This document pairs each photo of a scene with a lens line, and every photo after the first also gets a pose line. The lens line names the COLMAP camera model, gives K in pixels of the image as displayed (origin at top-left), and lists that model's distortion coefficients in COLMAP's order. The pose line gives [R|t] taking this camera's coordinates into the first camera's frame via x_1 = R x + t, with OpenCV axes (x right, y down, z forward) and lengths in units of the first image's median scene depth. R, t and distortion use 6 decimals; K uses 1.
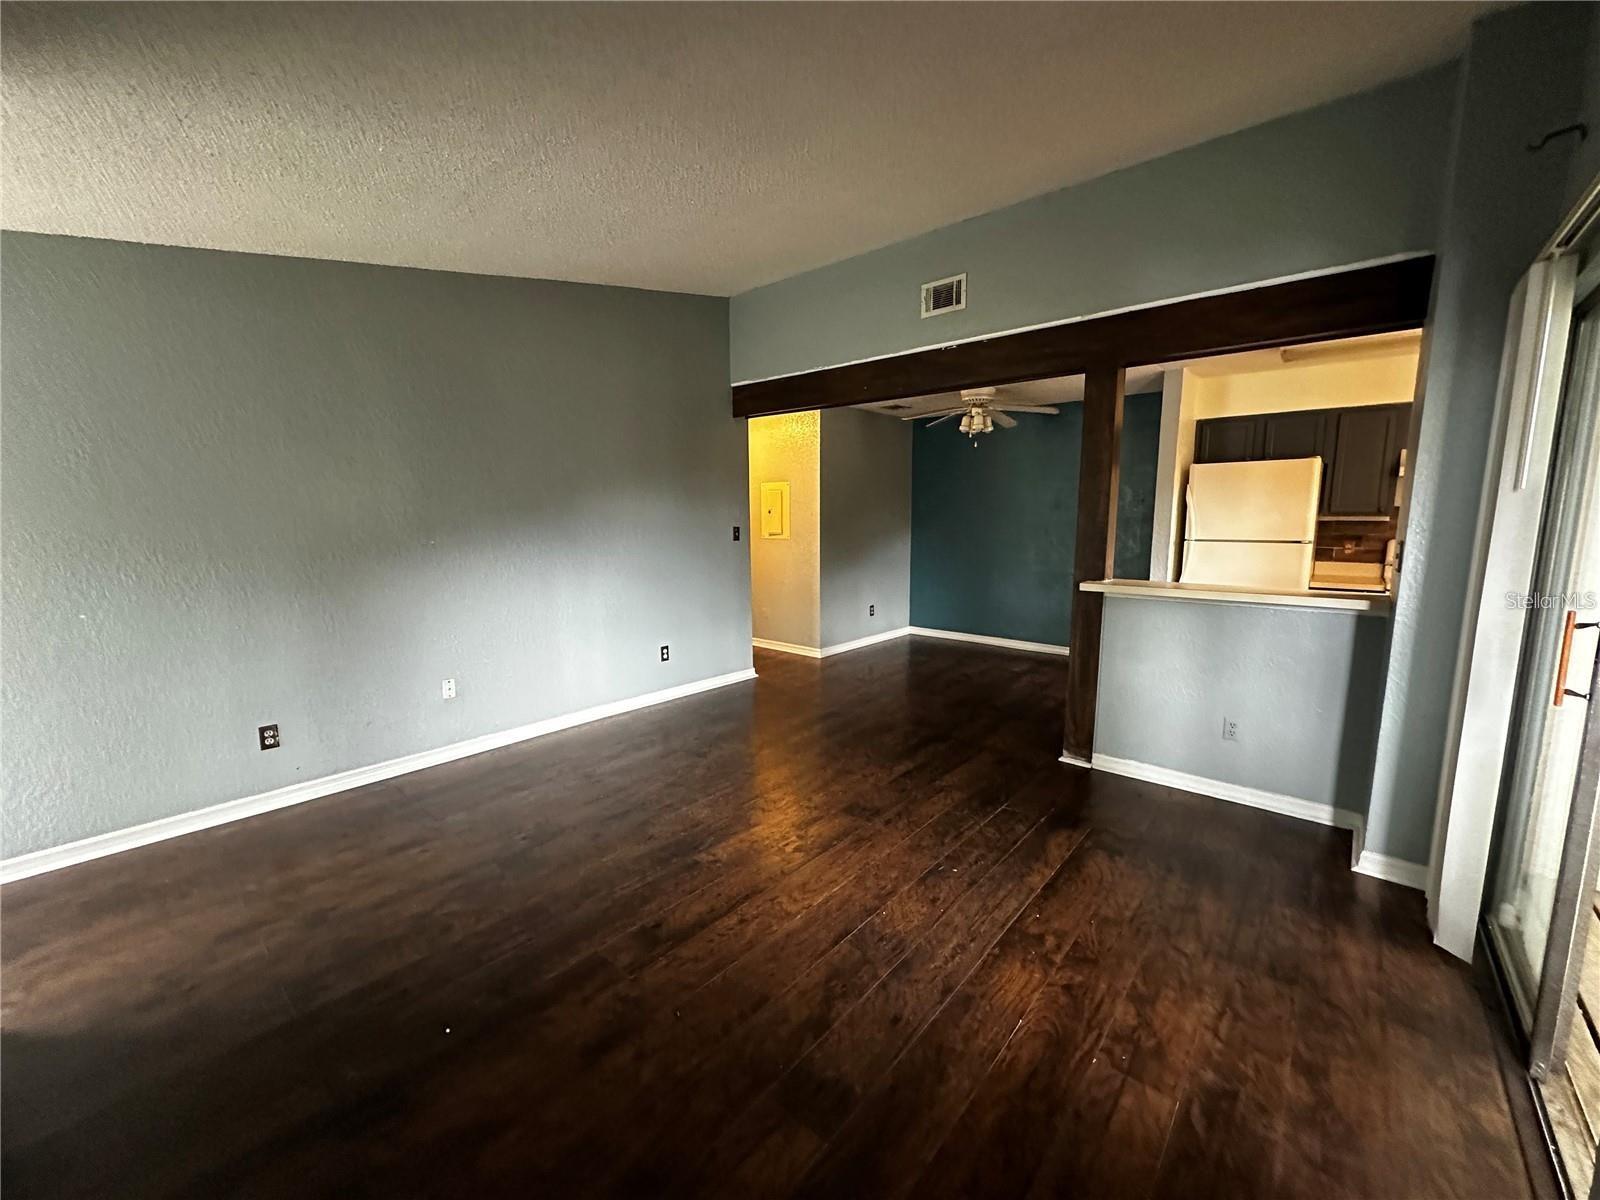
lens RADIAL K [[637.2, 0, 796.2], [0, 637.2, 597.0], [0, 0, 1]] dist [-0.002747, 0.000894]
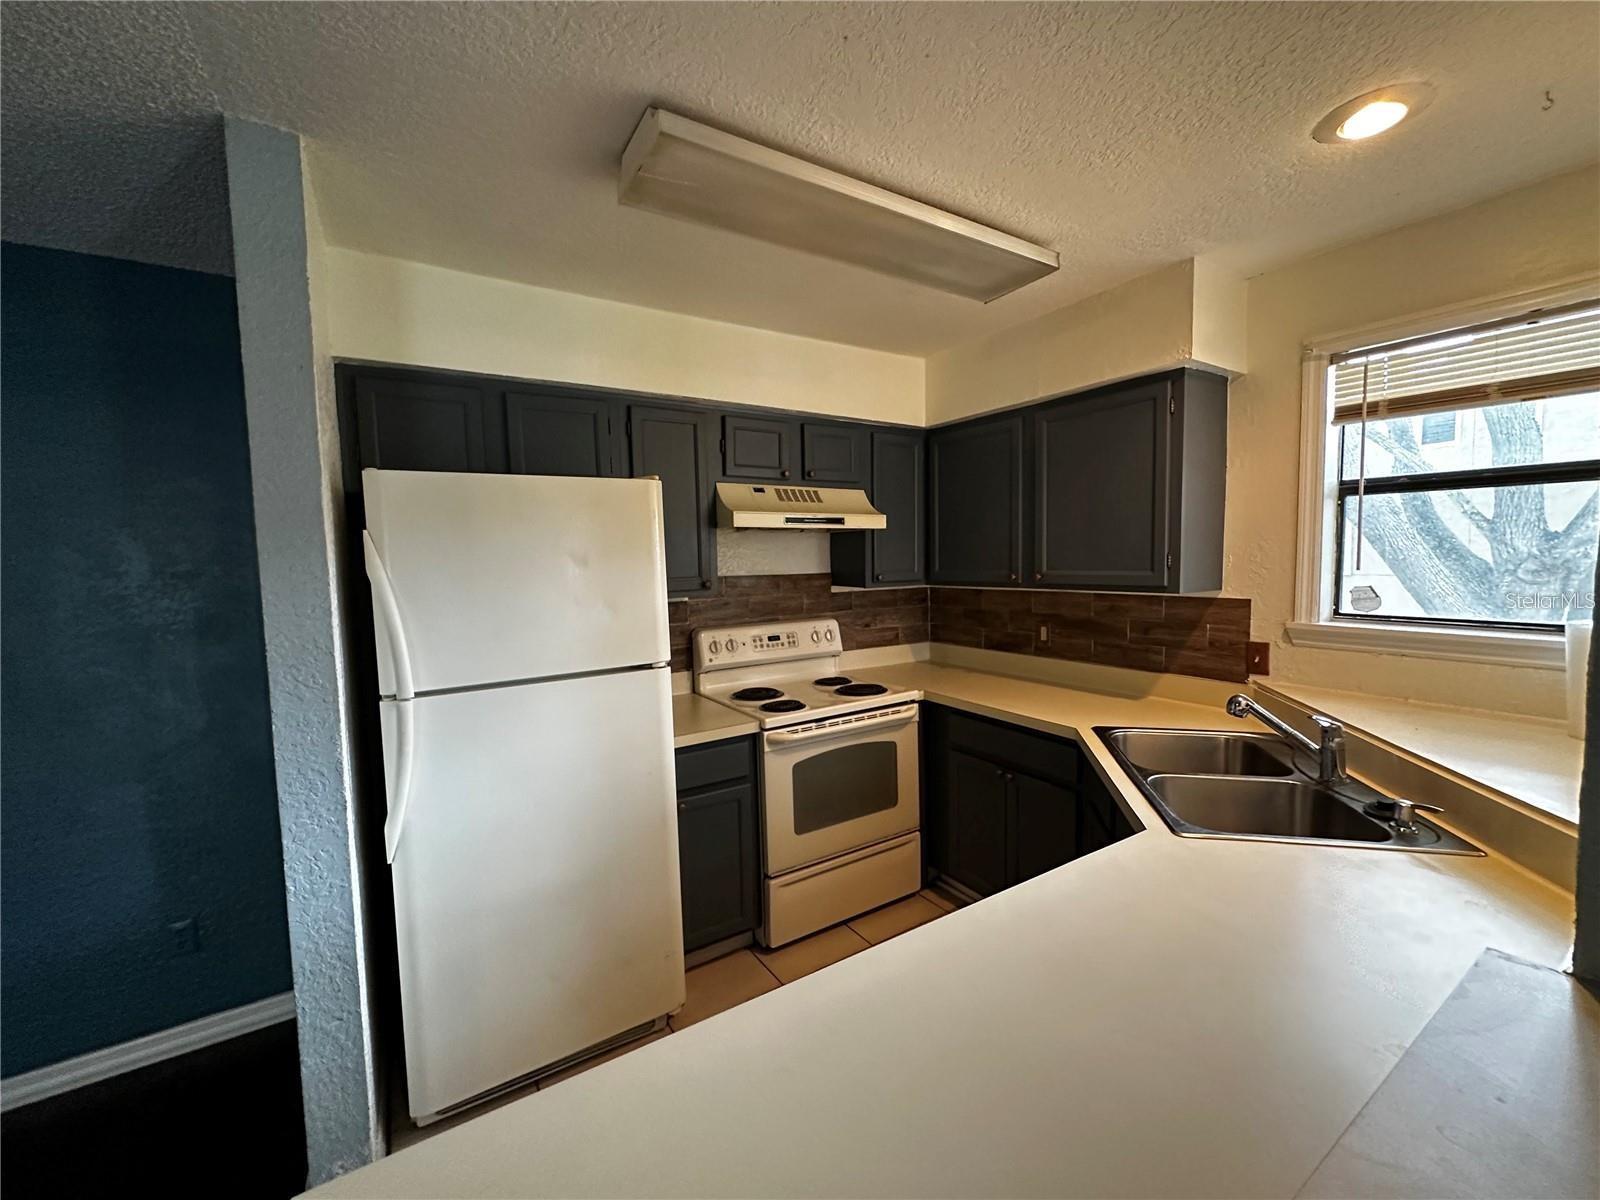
lens RADIAL K [[637.2, 0, 800.8], [0, 637.2, 599.7], [0, 0, 1]] dist [-0.002747, 0.000894]
pose [[0.286504, -0.067861, 0.955673, 0.583191], [0.151501, 0.988147, 0.024748, -0.182254], [-0.946025, 0.137695, 0.293389, 1.112352]]
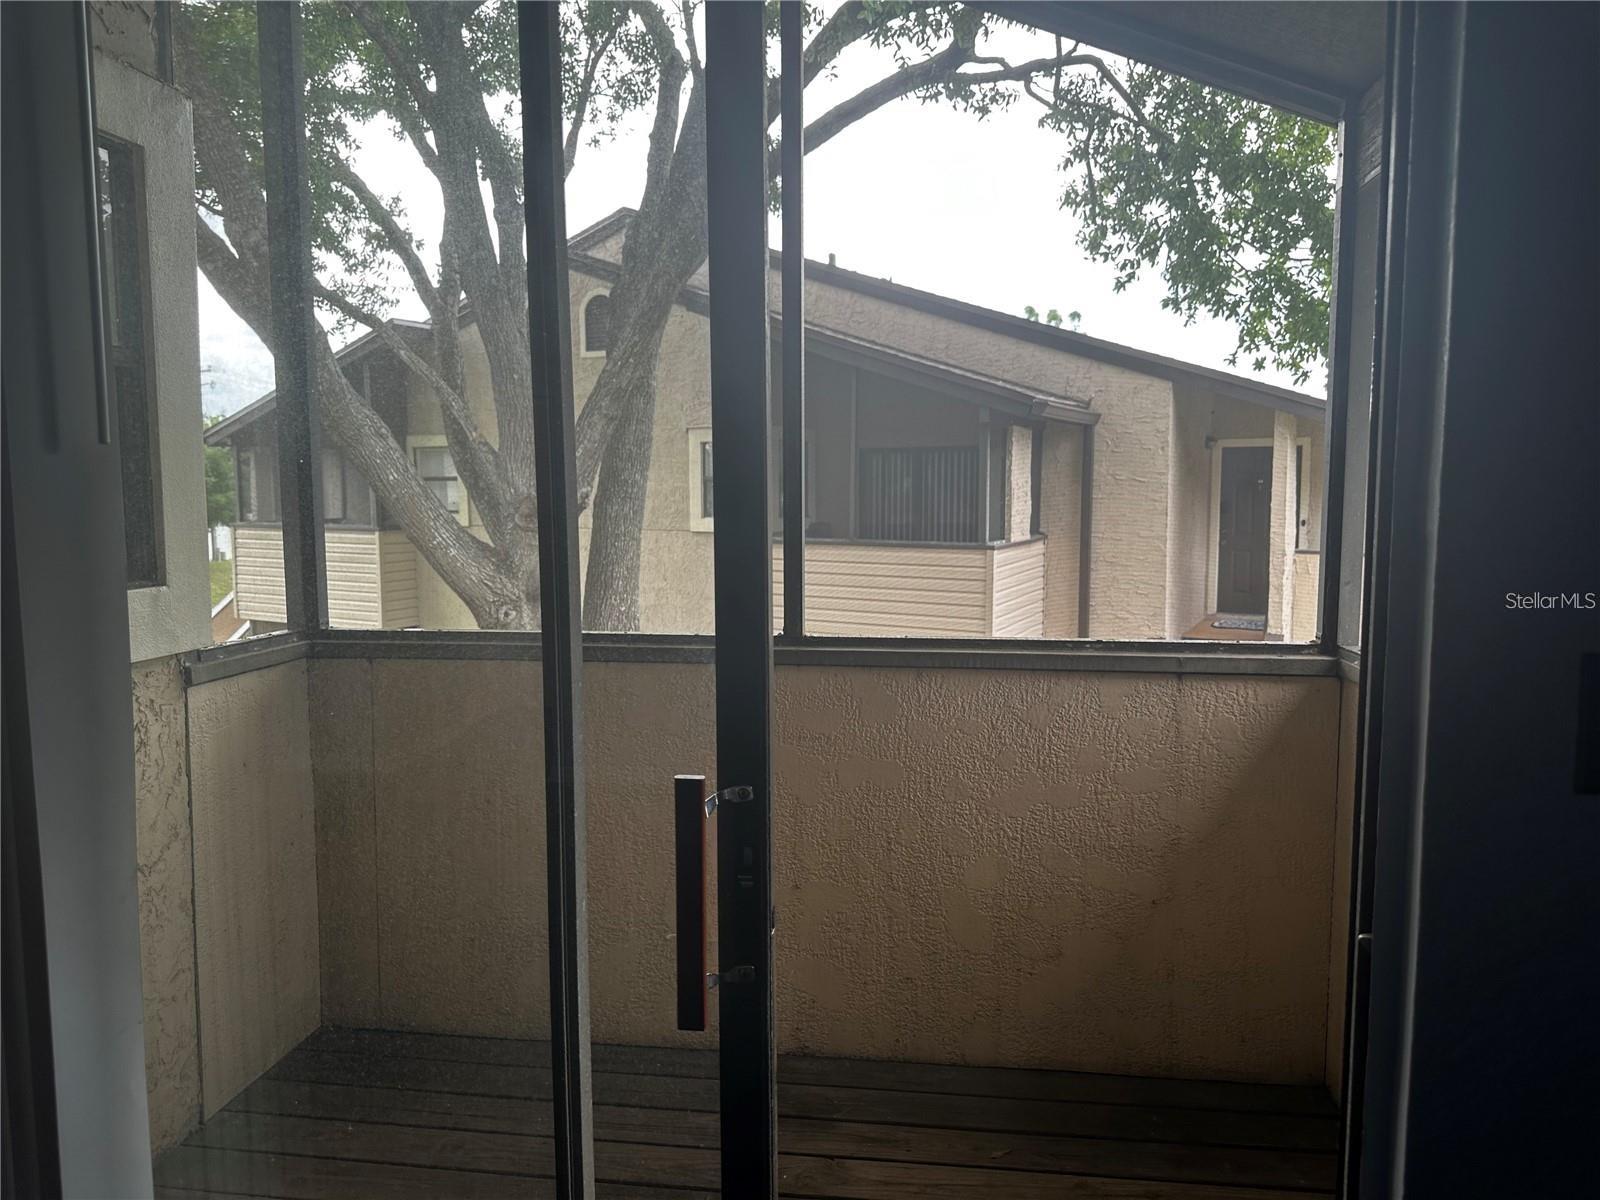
lens RADIAL K [[1125.6, 0, 801.5], [0, 1125.6, 596.3], [0, 0, 1]] dist [0.063864, -0.075640]
pose [[-0.561554, -0.072903, 0.824222, 0.297884], [0.117094, 0.979085, 0.166379, -0.086380], [-0.819113, 0.189943, -0.541273, 0.613444]]
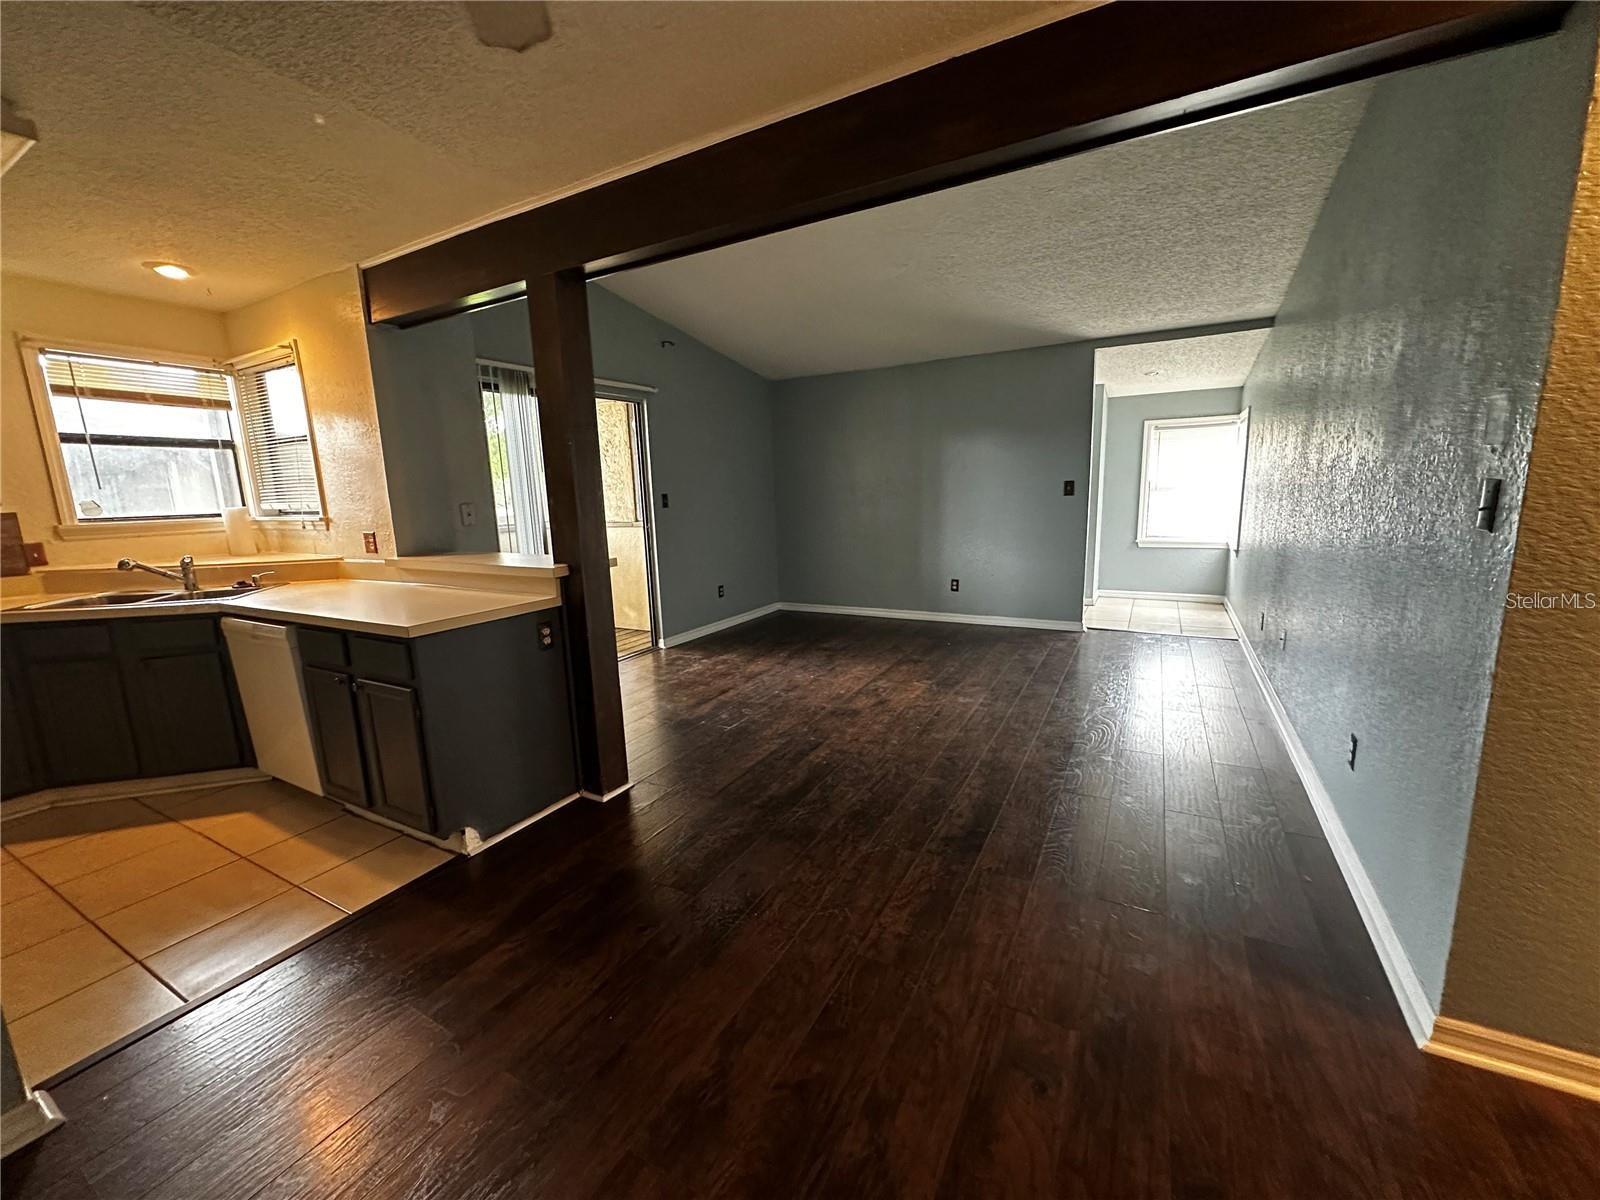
lens RADIAL K [[637.2, 0, 797.8], [0, 637.2, 601.9], [0, 0, 1]] dist [-0.002747, 0.000894]
pose [[-0.977250, 0.070740, -0.199944, 0.432554], [0.005939, 0.951493, 0.307613, -0.255420], [0.212006, 0.299427, -0.930267, 2.102130]]
